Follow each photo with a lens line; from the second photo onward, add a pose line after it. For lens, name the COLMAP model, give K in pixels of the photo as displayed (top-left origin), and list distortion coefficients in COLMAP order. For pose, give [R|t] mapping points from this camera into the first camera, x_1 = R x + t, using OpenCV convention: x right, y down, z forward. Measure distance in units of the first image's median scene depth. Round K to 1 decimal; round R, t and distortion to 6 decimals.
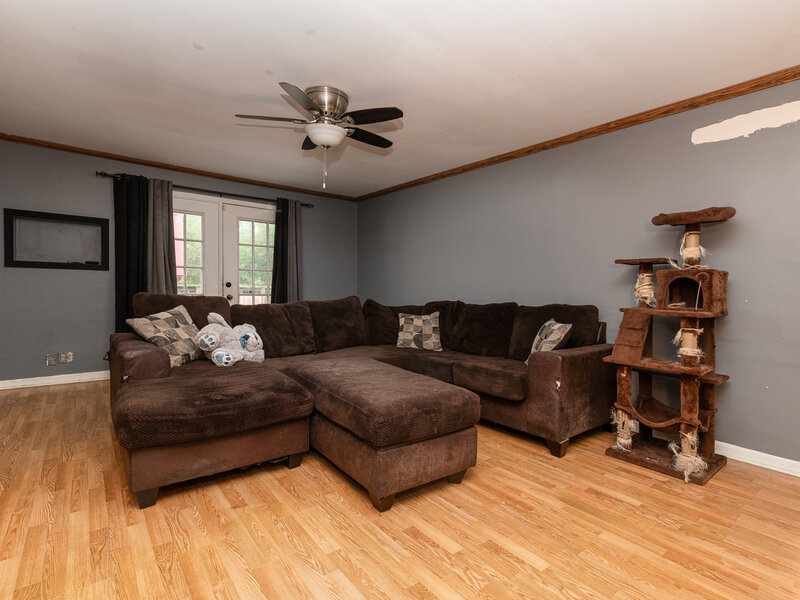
lens RADIAL K [[410.8, 0, 407.5], [0, 410.8, 296.6], [0, 0, 1]] dist [0.001947, 0.001550]
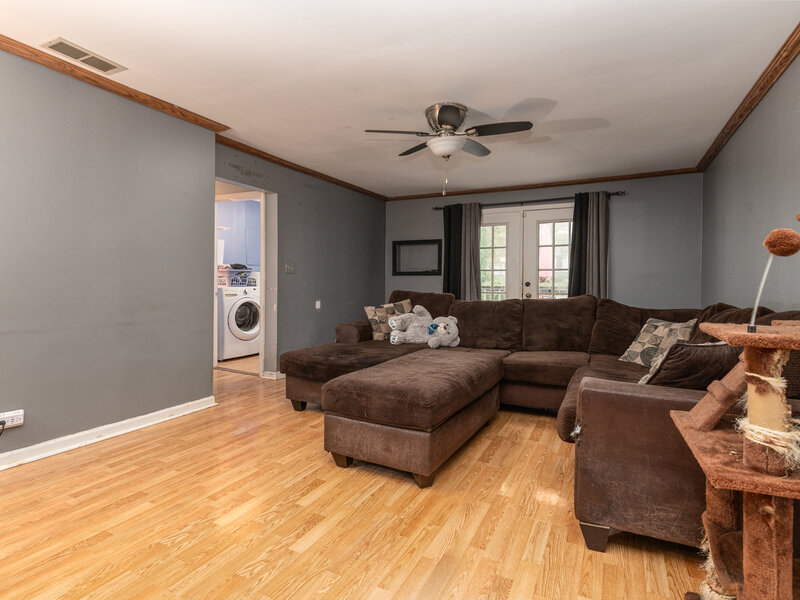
lens RADIAL K [[410.8, 0, 408.0], [0, 410.8, 296.7], [0, 0, 1]] dist [0.001947, 0.001550]
pose [[0.430302, 0.010813, -0.902620, 0.534504], [-0.014802, 0.999878, 0.004922, 0.004848], [0.902564, 0.011243, 0.430410, 0.311117]]
